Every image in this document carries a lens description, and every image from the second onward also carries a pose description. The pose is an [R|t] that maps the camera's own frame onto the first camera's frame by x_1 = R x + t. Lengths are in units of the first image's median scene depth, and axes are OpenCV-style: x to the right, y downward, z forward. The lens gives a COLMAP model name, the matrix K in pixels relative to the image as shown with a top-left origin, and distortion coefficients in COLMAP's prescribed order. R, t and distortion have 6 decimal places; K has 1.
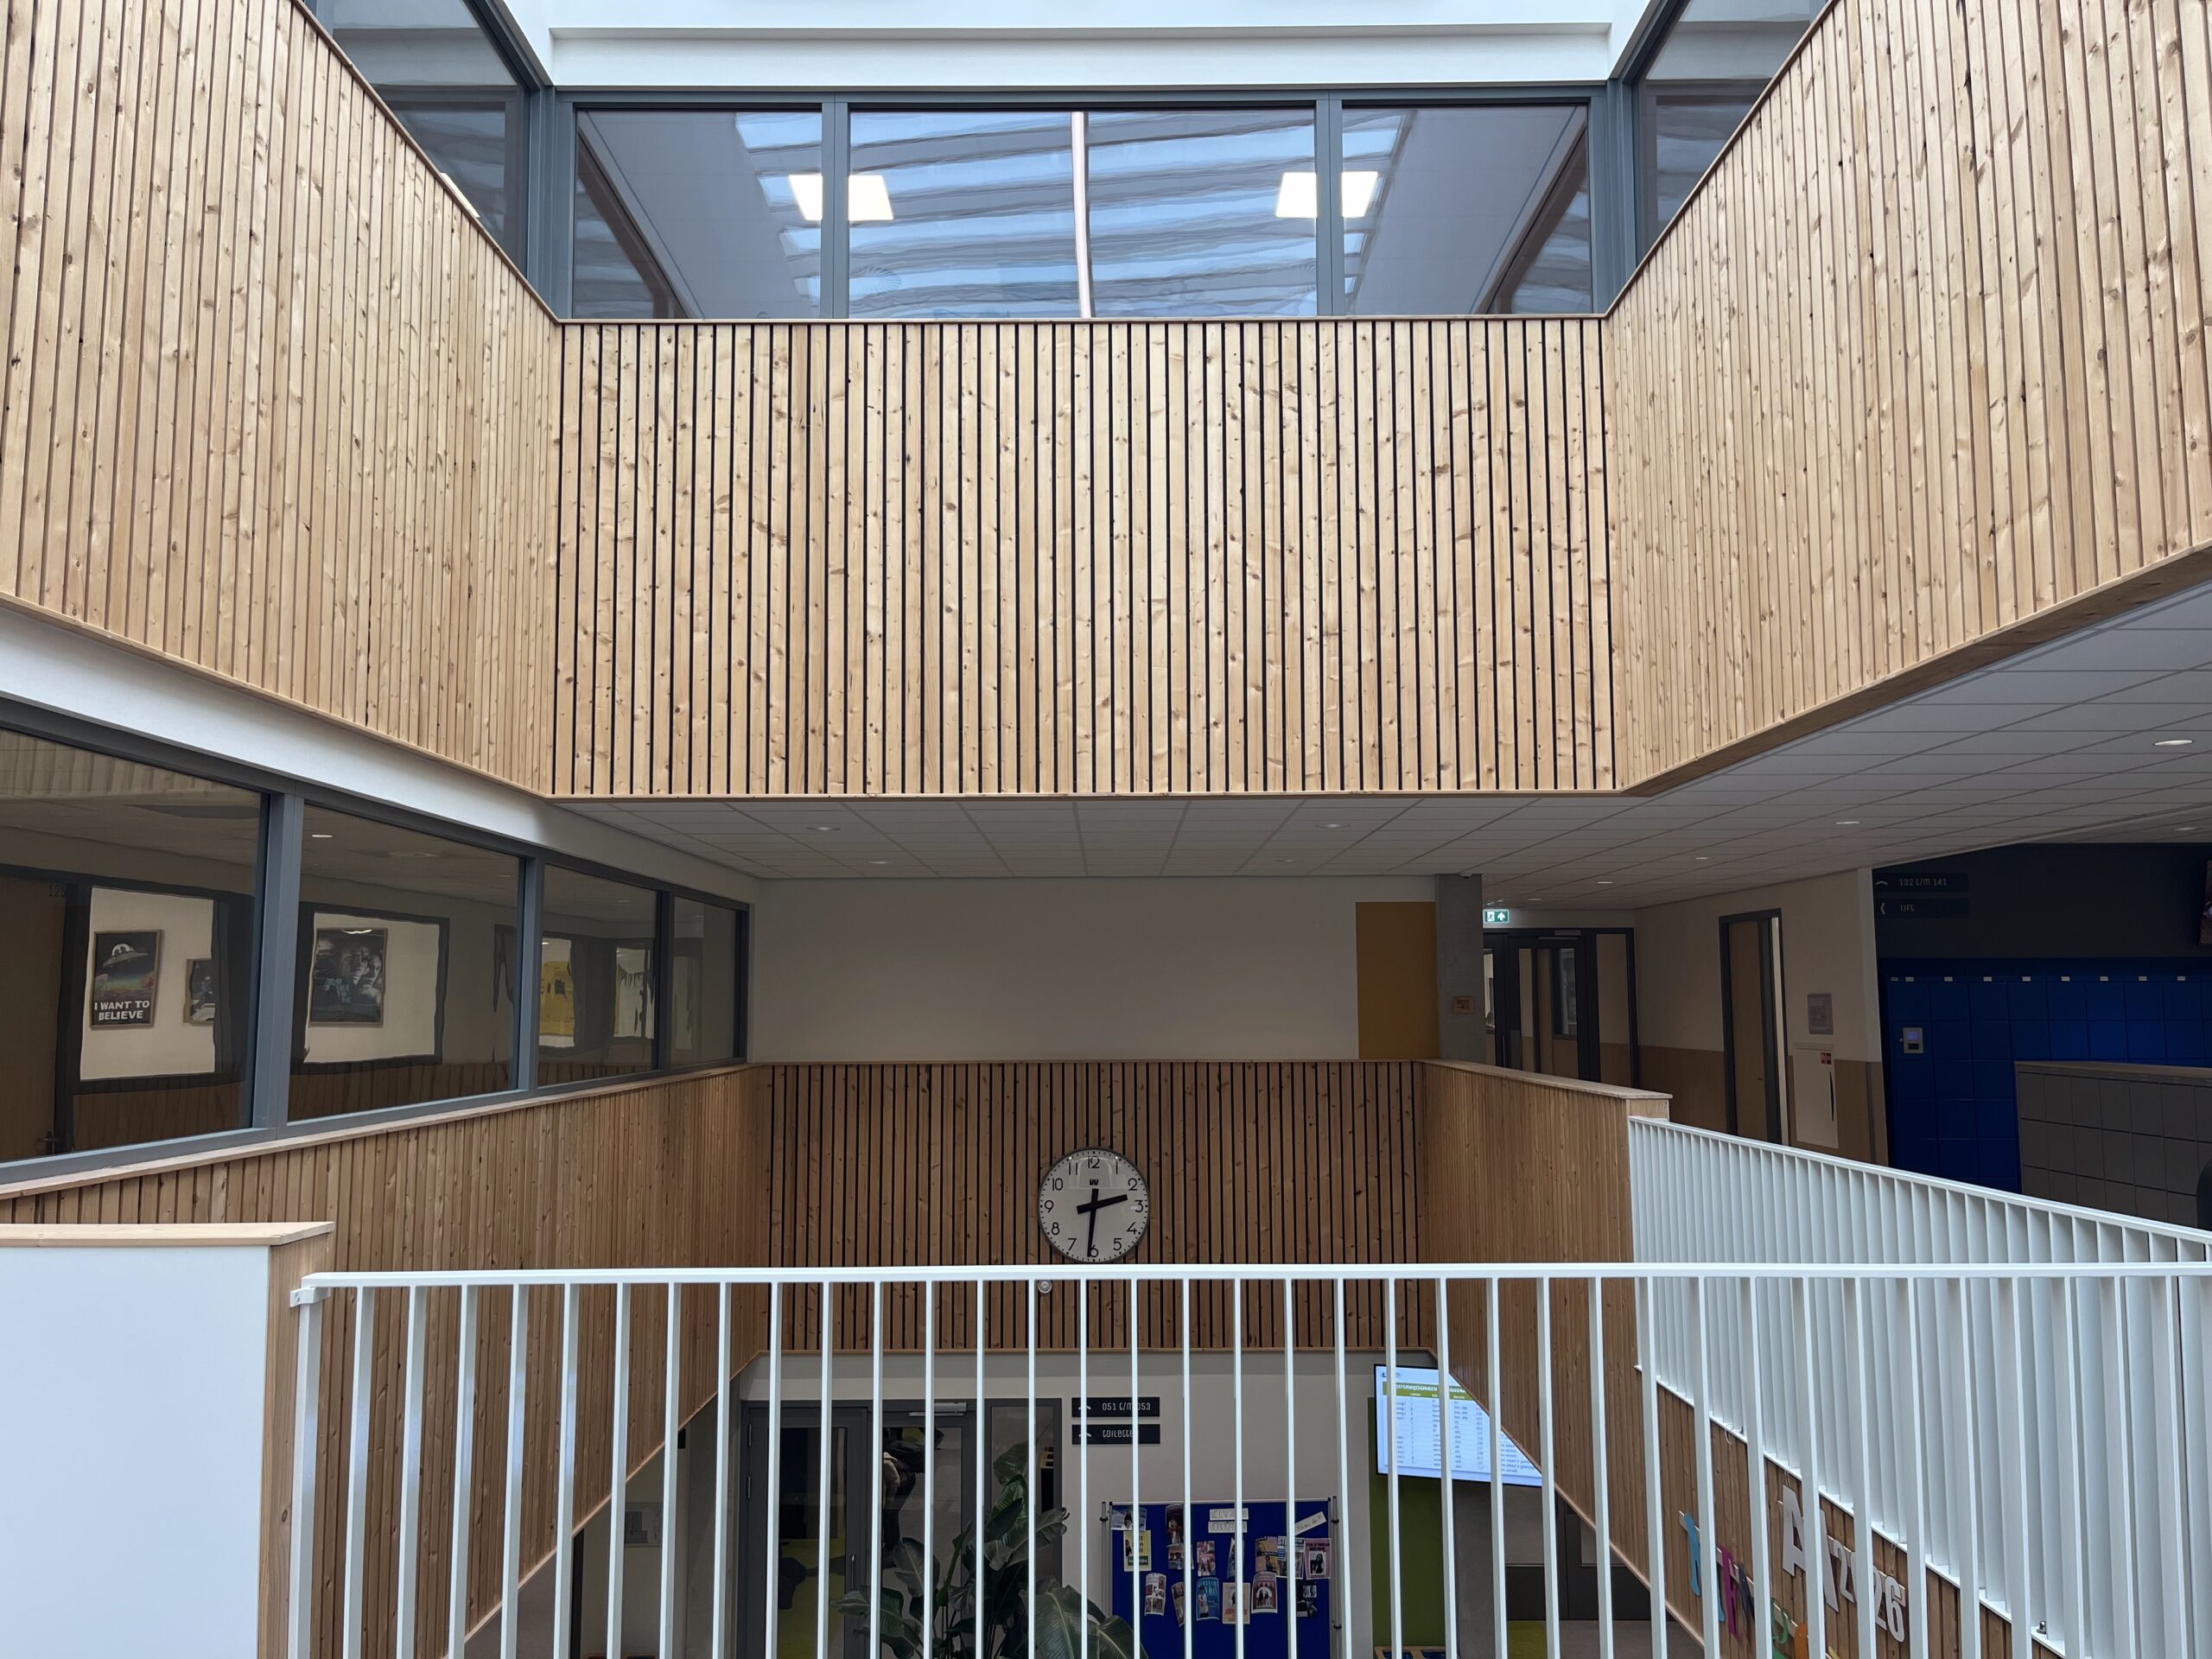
lens RADIAL K [[1678.6, 0, 1104.8], [0, 1678.6, 834.5], [0, 0, 1]] dist [0.041155, 0.001996]
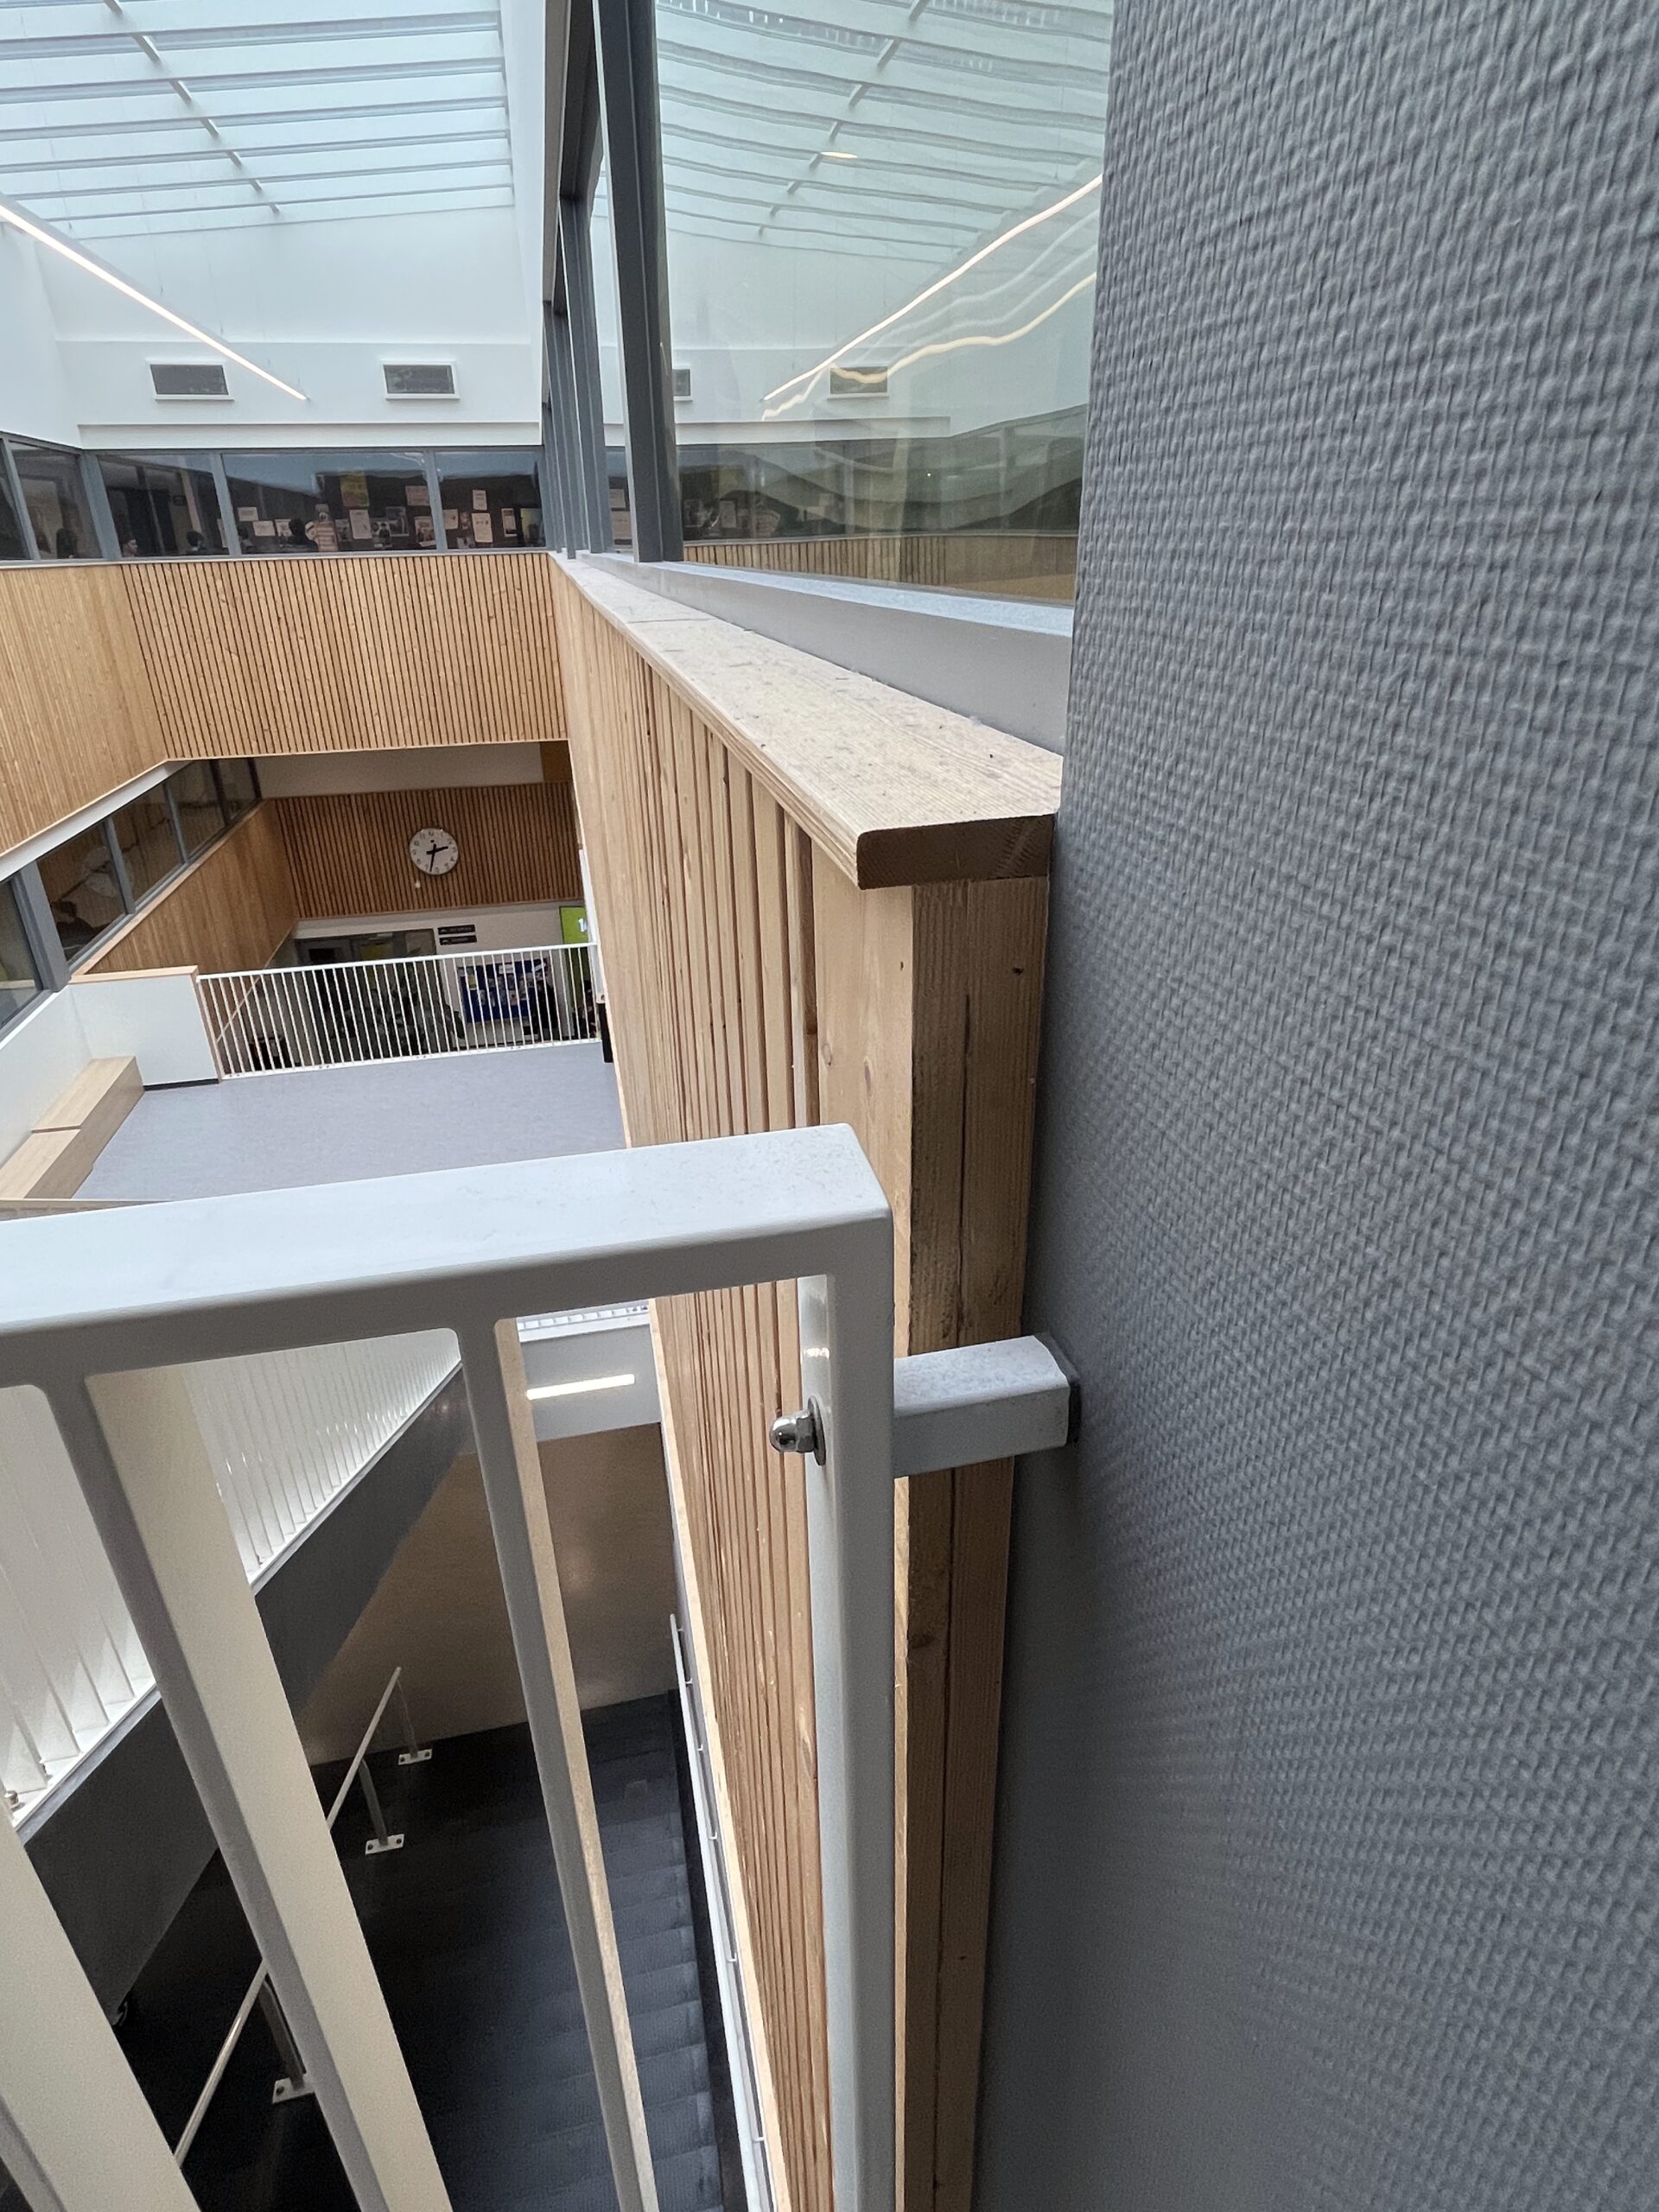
lens RADIAL K [[1198.0, 0, 835.1], [0, 1198.0, 1106.4], [0, 0, 1]] dist [-0.004517, -0.001286]
pose [[0.975525, -0.103757, 0.193871, 0.178920], [-0.010943, 0.857673, 0.514079, -0.339190], [-0.219618, -0.503618, 0.835546, -0.699961]]
